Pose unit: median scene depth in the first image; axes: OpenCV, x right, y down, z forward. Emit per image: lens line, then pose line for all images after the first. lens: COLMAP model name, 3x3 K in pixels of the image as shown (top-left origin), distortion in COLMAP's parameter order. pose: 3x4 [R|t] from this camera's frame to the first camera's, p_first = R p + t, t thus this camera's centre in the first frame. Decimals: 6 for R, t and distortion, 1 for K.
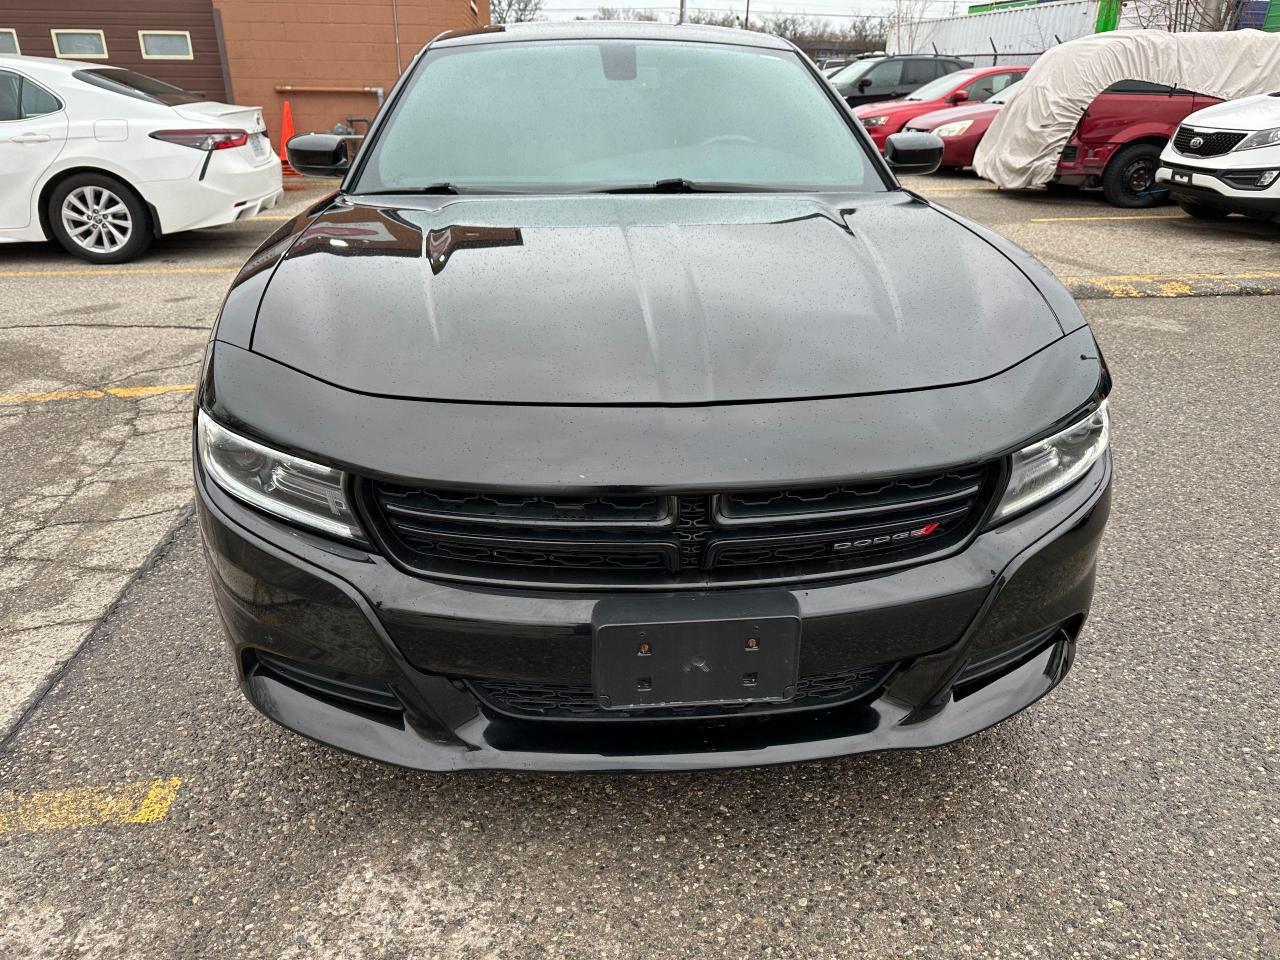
lens RADIAL K [[901.8, 0, 638.0], [0, 901.8, 491.9], [0, 0, 1]] dist [0.016284, -0.025106]
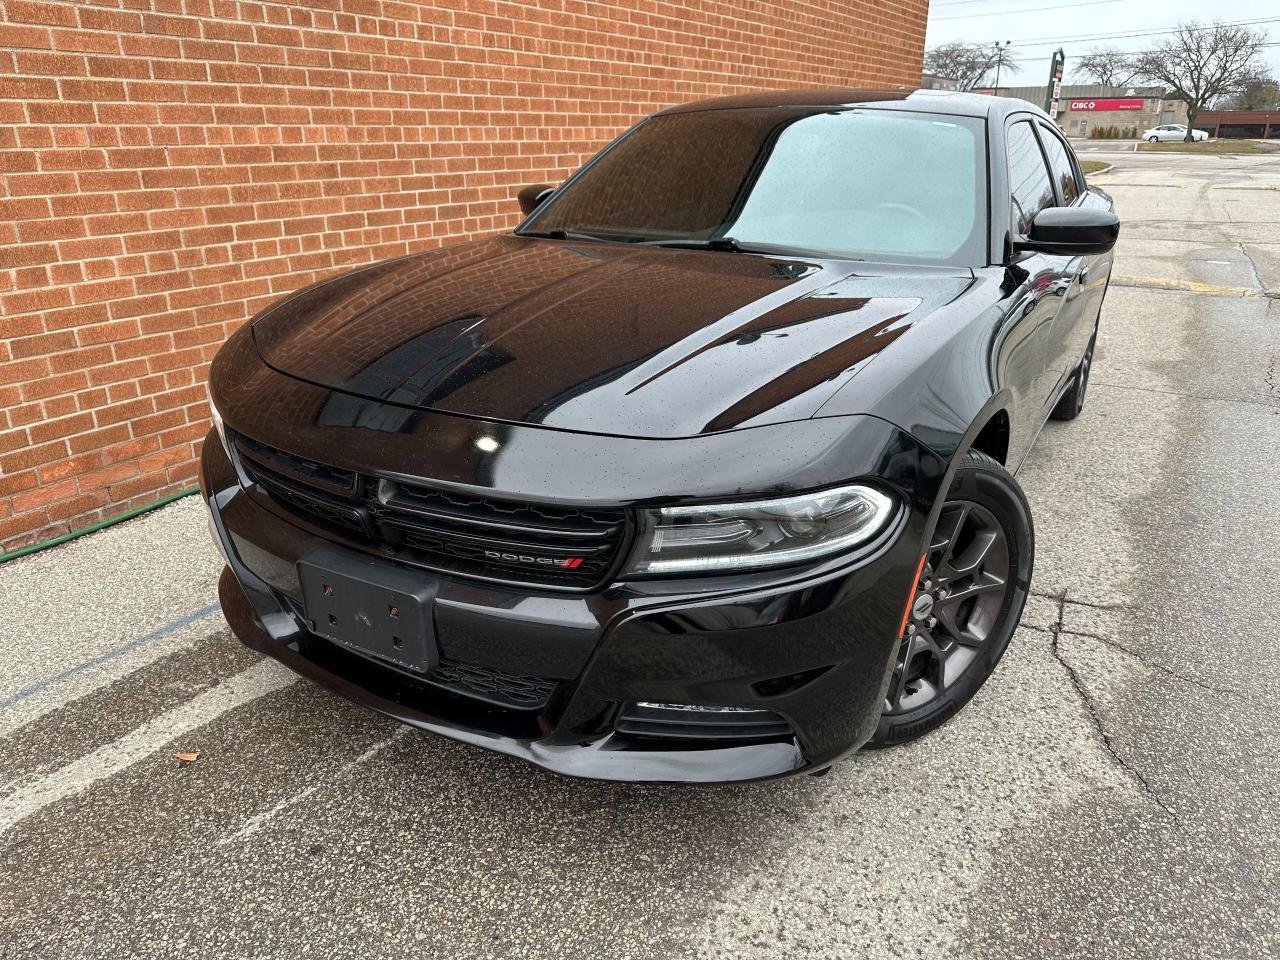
lens RADIAL K [[901.8, 0, 640.0], [0, 901.8, 480.6], [0, 0, 1]] dist [0.016284, -0.025106]
pose [[0.822237, 0.208121, -0.529728, 0.908061], [-0.242815, 0.970063, 0.004225, -0.074854], [0.514749, 0.125152, 0.848157, 0.126386]]
